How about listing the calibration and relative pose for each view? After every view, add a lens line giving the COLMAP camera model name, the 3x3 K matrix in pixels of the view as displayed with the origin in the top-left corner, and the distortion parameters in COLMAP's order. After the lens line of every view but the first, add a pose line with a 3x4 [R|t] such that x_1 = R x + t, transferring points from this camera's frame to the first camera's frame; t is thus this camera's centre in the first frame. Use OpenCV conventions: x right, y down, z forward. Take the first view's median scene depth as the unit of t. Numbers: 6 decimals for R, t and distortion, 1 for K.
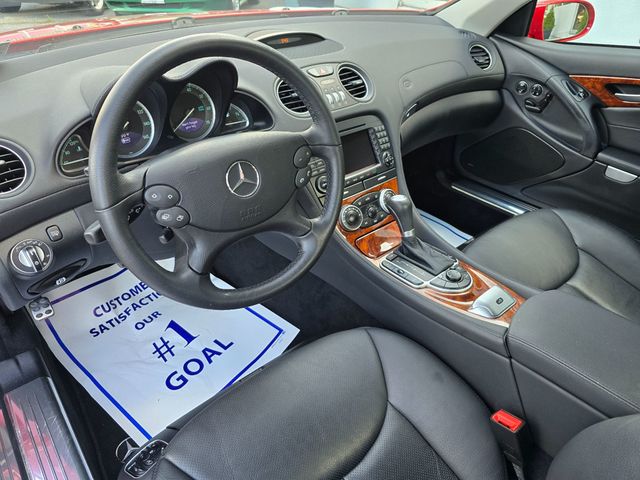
lens RADIAL K [[436.4, 0, 313.9], [0, 436.4, 240.2], [0, 0, 1]] dist [0.049026, -0.039578]
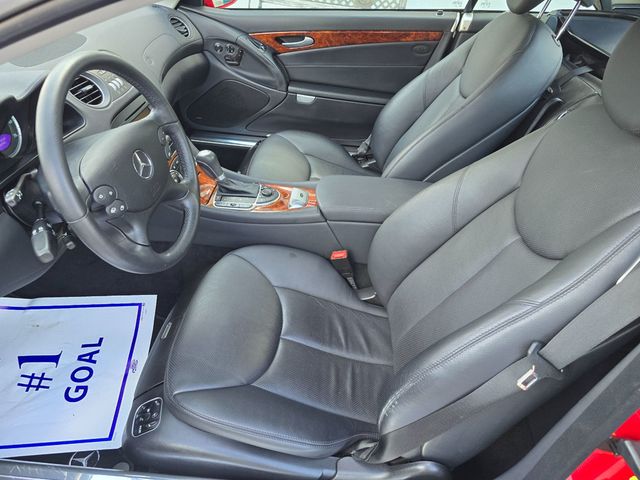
lens RADIAL K [[436.4, 0, 325.3], [0, 436.4, 238.6], [0, 0, 1]] dist [0.049026, -0.039578]
pose [[0.688794, -0.413239, 0.595648, -0.338420], [0.355796, 0.908567, 0.218897, -0.019493], [-0.631643, 0.061154, 0.772844, -0.153490]]
